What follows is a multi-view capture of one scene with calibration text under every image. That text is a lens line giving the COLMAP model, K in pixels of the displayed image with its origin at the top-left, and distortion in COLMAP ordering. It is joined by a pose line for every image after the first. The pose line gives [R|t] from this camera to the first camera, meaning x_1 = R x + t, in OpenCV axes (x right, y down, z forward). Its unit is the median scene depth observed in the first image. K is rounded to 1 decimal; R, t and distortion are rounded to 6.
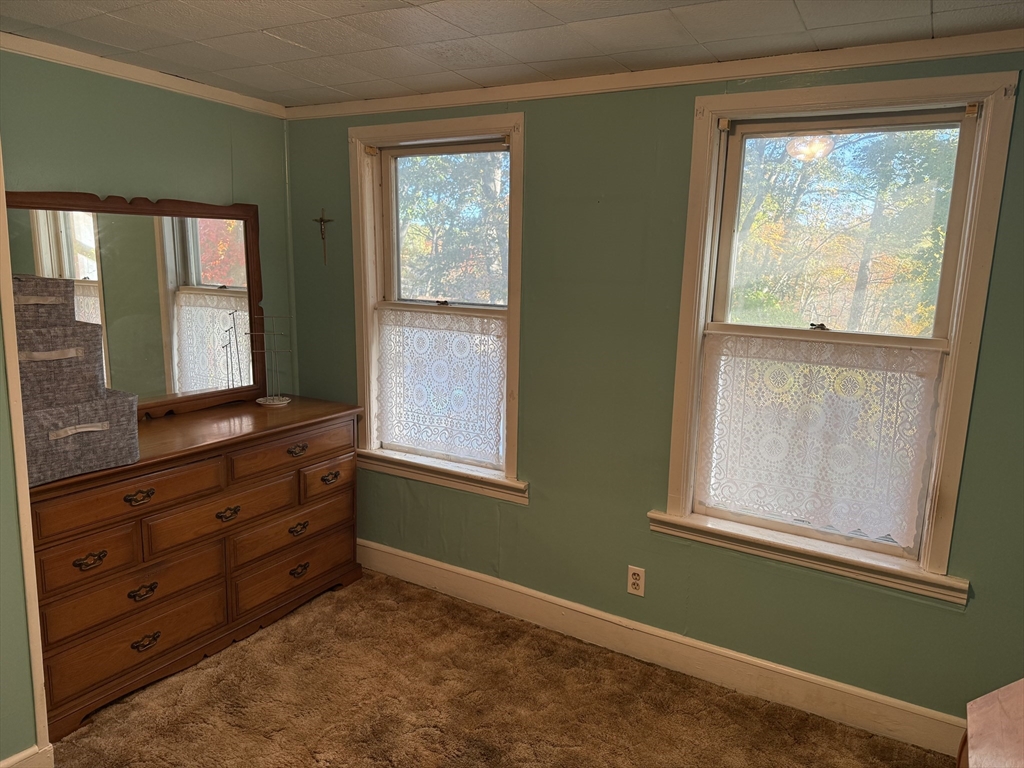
lens RADIAL K [[713.9, 0, 521.8], [0, 713.9, 382.6], [0, 0, 1]] dist [0.087416, -0.112178]
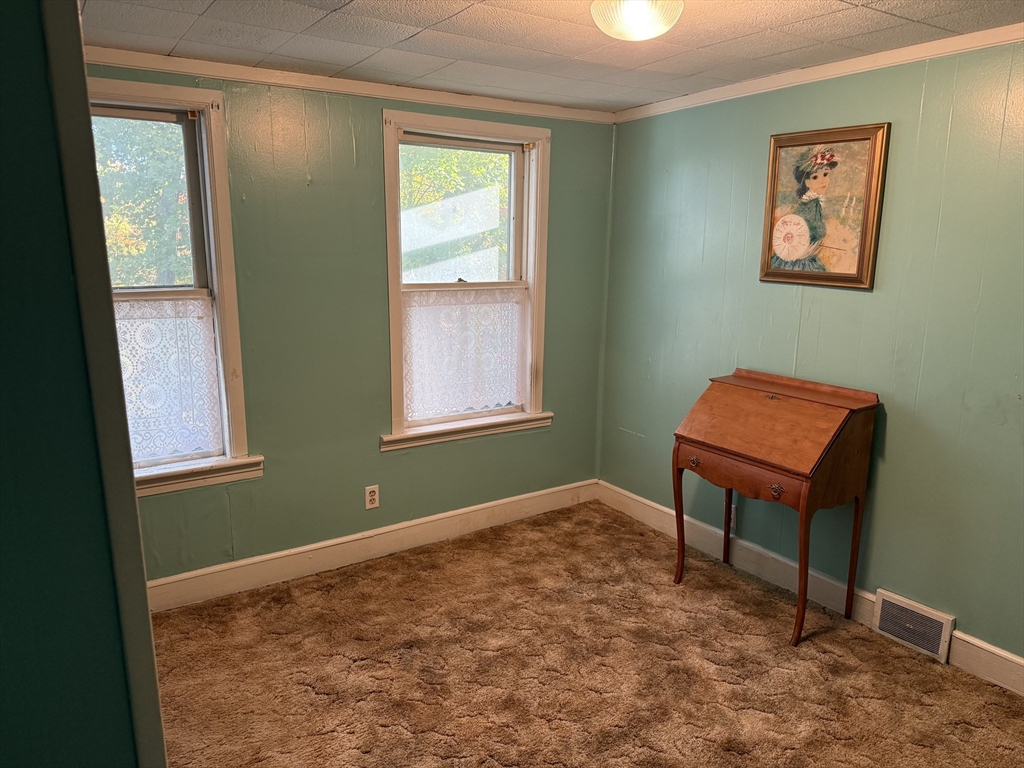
lens RADIAL K [[713.9, 0, 521.8], [0, 713.9, 382.6], [0, 0, 1]] dist [0.087416, -0.112178]
pose [[0.431938, -0.212237, 0.876576, -0.768458], [0.145451, 0.975588, 0.164538, -0.082666], [-0.890098, 0.056429, 0.452263, 0.198242]]
